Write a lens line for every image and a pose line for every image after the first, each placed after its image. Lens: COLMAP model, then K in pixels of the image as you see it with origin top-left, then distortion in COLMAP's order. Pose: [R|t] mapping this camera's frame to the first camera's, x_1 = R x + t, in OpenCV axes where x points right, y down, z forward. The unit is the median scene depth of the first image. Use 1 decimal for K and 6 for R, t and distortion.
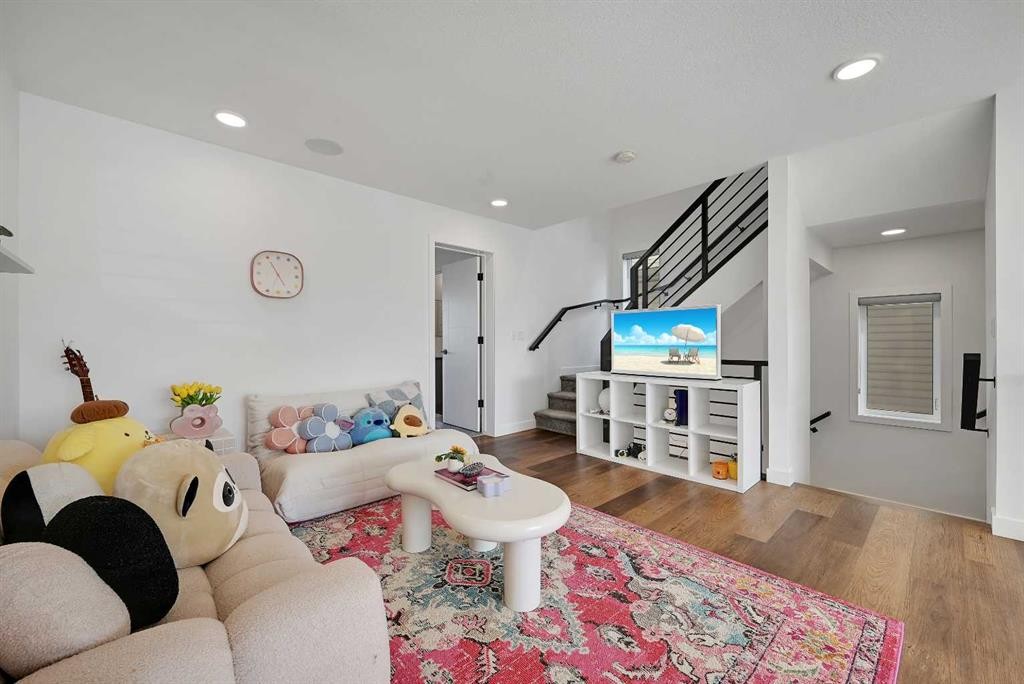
lens RADIAL K [[405.1, 0, 516.5], [0, 405.1, 342.4], [0, 0, 1]] dist [0.001389, -0.000188]
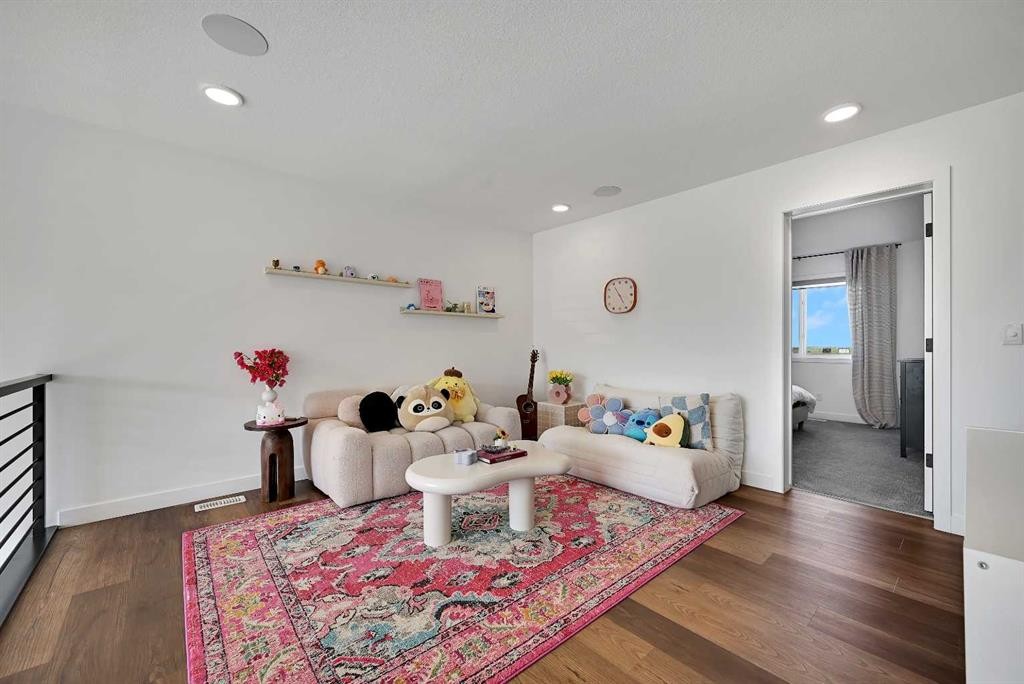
lens RADIAL K [[405.1, 0, 516.3], [0, 405.1, 344.2], [0, 0, 1]] dist [0.001389, -0.000188]
pose [[-0.029453, -0.002341, -0.999563, 1.215392], [-0.002742, 0.999994, -0.002261, -0.008390], [0.999562, 0.002674, -0.029459, 1.171029]]
